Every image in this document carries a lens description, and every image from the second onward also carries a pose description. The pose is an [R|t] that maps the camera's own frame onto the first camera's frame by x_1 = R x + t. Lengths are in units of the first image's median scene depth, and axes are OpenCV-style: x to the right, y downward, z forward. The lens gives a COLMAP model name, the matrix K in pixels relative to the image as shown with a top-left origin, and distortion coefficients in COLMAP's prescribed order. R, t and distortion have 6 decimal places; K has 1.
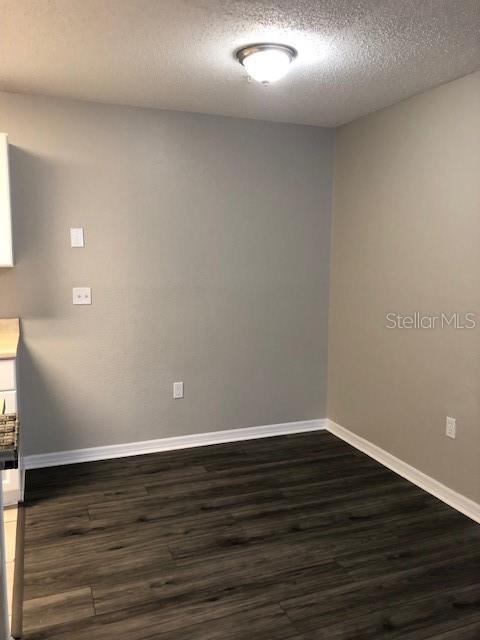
lens RADIAL K [[527.0, 0, 244.8], [0, 527.0, 313.1], [0, 0, 1]] dist [0.046331, -0.041166]
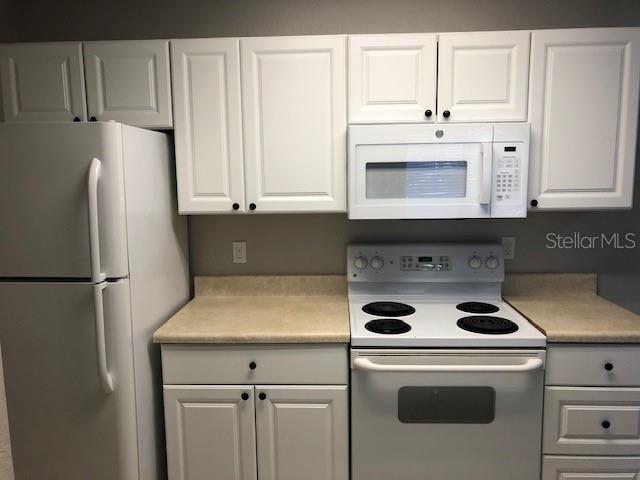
lens RADIAL K [[527.0, 0, 322.1], [0, 527.0, 229.5], [0, 0, 1]] dist [0.046331, -0.041166]
pose [[0.910551, 0.026441, -0.412550, -0.512194], [-0.022965, 0.999647, 0.013382, -0.058610], [0.412758, -0.002711, 0.910837, 0.152312]]
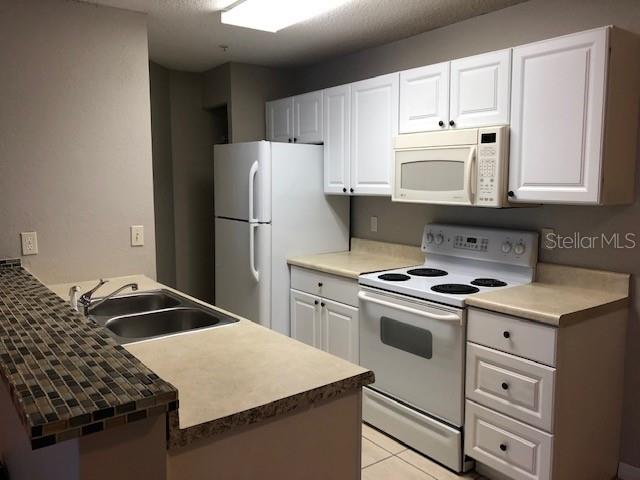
lens RADIAL K [[517.0, 0, 313.9], [0, 517.0, 230.1], [0, 0, 1]] dist [0.000211, -0.020565]
pose [[0.243744, 0.084663, -0.966137, 0.160513], [-0.102798, 0.992826, 0.061067, -0.053641], [0.964376, 0.084433, 0.250699, 0.430739]]
